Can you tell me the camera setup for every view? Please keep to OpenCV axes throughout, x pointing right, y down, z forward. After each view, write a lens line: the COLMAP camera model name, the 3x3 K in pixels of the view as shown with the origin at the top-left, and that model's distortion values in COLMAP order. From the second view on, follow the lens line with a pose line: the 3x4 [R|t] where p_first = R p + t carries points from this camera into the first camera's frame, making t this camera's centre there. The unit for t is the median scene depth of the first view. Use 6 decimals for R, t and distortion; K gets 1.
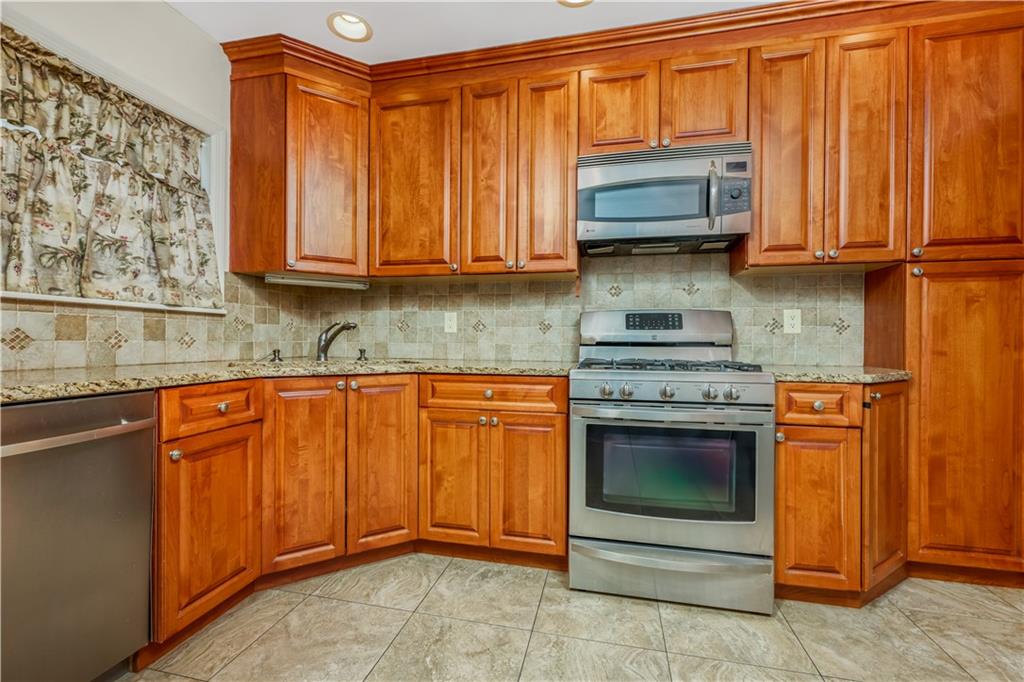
lens RADIAL K [[431.5, 0, 514.2], [0, 431.5, 342.8], [0, 0, 1]] dist [-0.005569, -0.000529]
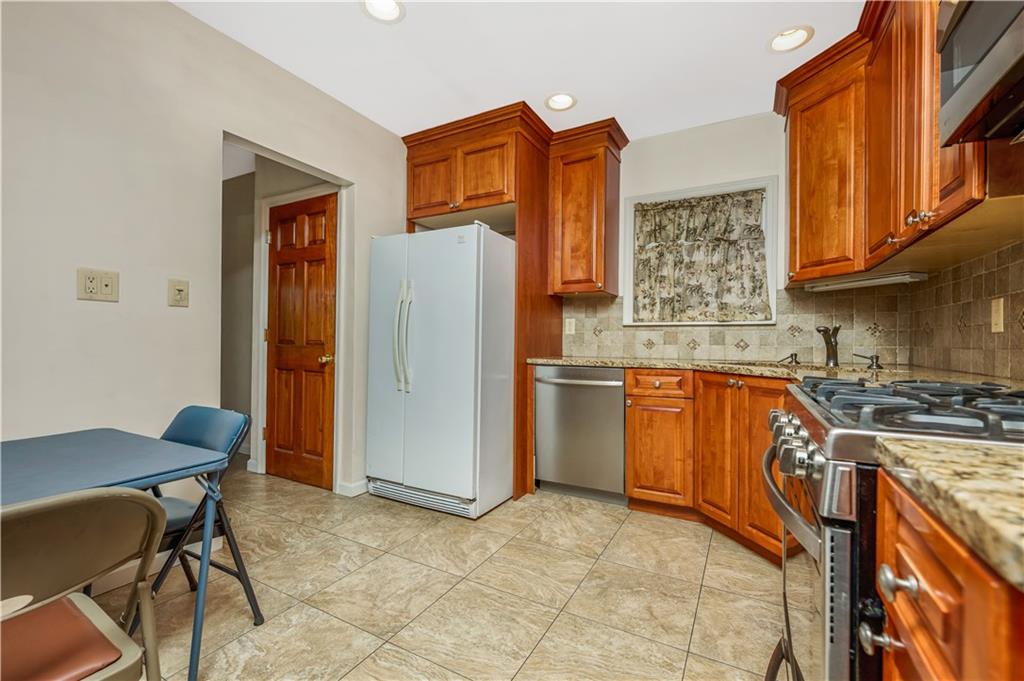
lens RADIAL K [[434.1, 0, 513.6], [0, 434.1, 340.9], [0, 0, 1]] dist [0.001100, 0.000076]
pose [[-0.275727, -0.012312, -0.961157, 0.907635], [-0.012408, 0.999880, -0.009249, 0.003592], [0.961156, 0.009375, -0.275847, 0.756745]]
